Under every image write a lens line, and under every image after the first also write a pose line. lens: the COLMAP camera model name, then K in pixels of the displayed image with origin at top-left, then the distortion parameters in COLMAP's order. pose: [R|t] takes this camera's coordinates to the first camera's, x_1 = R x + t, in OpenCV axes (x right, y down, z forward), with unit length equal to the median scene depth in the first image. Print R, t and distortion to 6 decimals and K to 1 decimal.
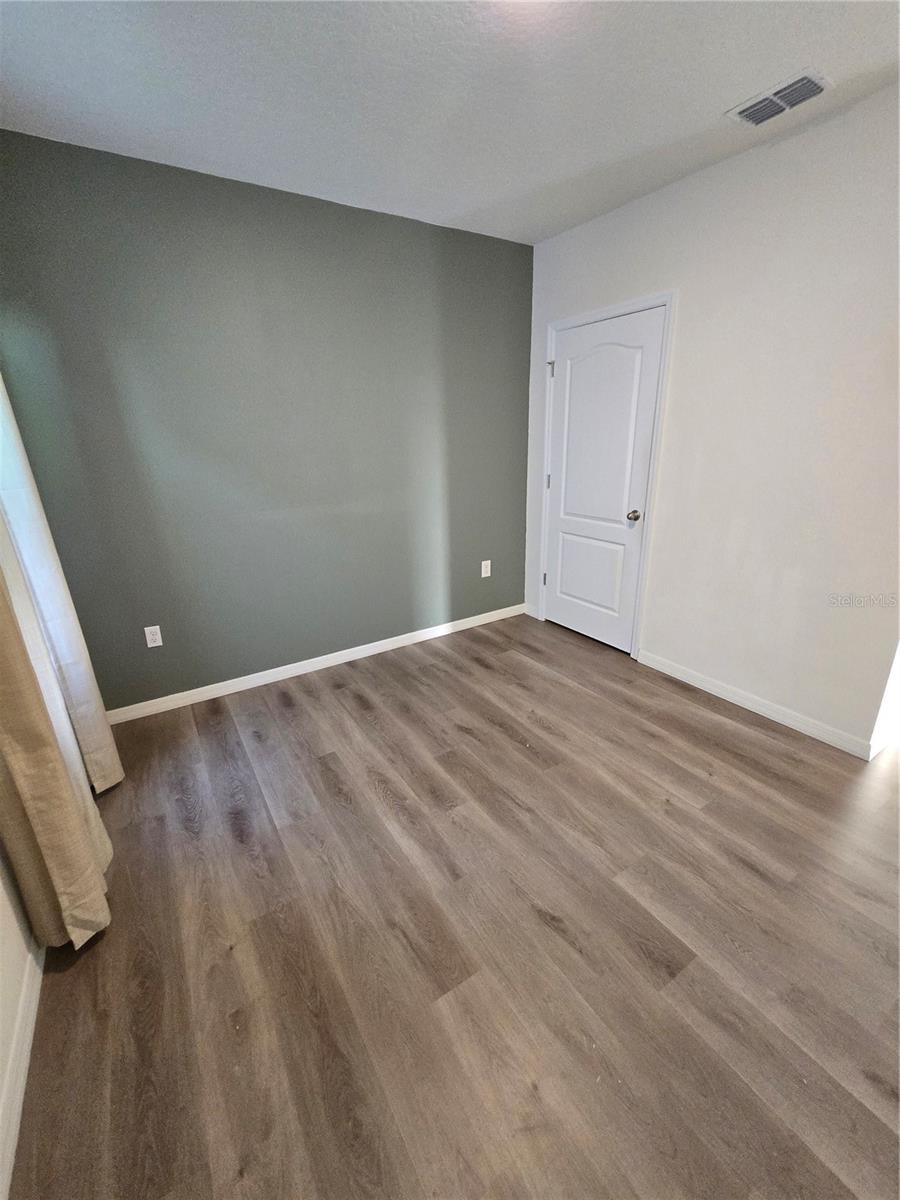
lens RADIAL K [[494.3, 0, 453.5], [0, 494.3, 600.5], [0, 0, 1]] dist [-0.002200, 0.000518]
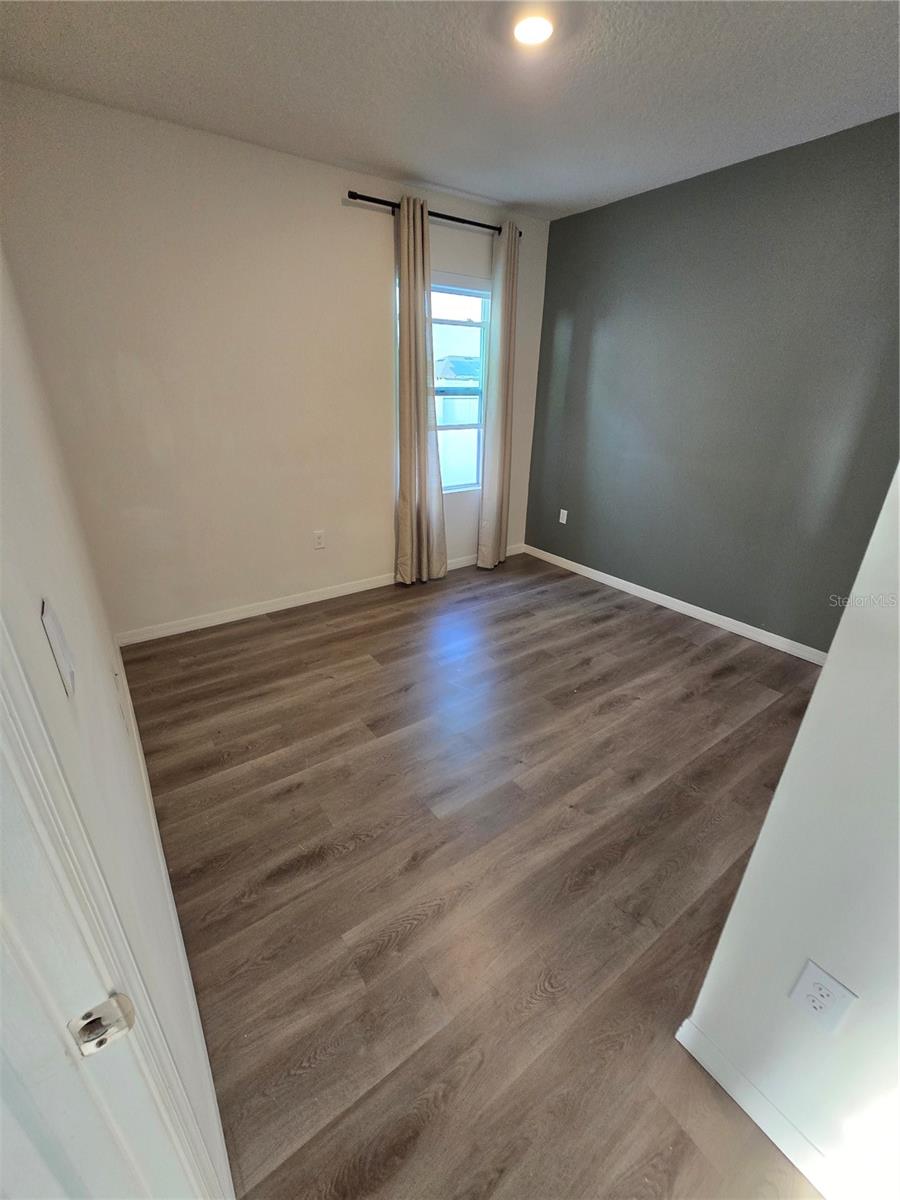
lens RADIAL K [[494.3, 0, 453.1], [0, 494.3, 598.5], [0, 0, 1]] dist [-0.002200, 0.000518]
pose [[0.047821, 0.420193, -0.906174, 0.964704], [-0.340238, 0.859811, 0.380740, -0.193335], [0.939123, 0.290107, 0.184083, 0.443964]]
